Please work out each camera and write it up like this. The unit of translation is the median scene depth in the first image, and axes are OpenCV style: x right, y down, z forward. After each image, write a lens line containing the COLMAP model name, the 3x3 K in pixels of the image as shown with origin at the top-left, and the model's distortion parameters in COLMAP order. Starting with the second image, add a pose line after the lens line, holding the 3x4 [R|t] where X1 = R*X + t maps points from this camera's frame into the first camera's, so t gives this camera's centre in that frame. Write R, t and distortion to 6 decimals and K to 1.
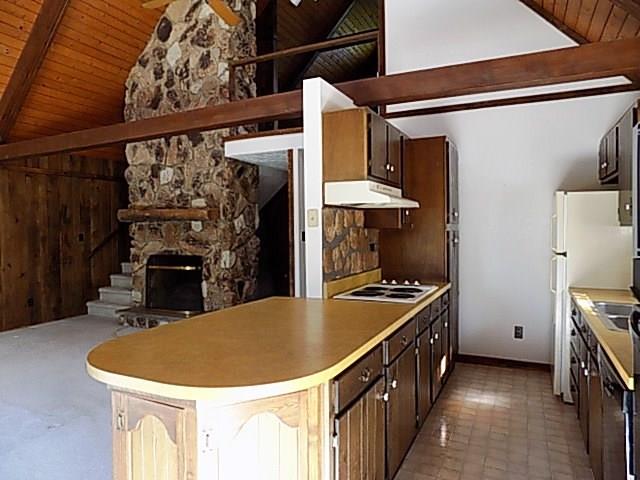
lens RADIAL K [[429.2, 0, 319.2], [0, 429.2, 233.9], [0, 0, 1]] dist [-0.075040, 0.068012]
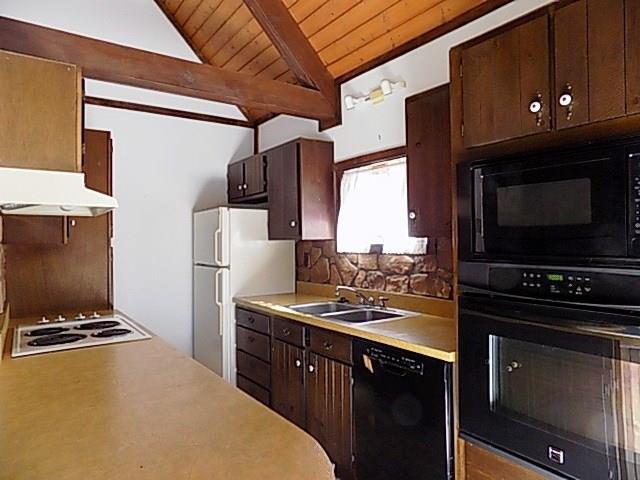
lens RADIAL K [[429.2, 0, 316.0], [0, 429.2, 235.7], [0, 0, 1]] dist [-0.075040, 0.068012]
pose [[0.492927, 0.009744, 0.870016, -0.129327], [0.022185, 0.999471, -0.023763, 0.000176], [-0.869788, 0.031015, 0.492450, 0.149959]]
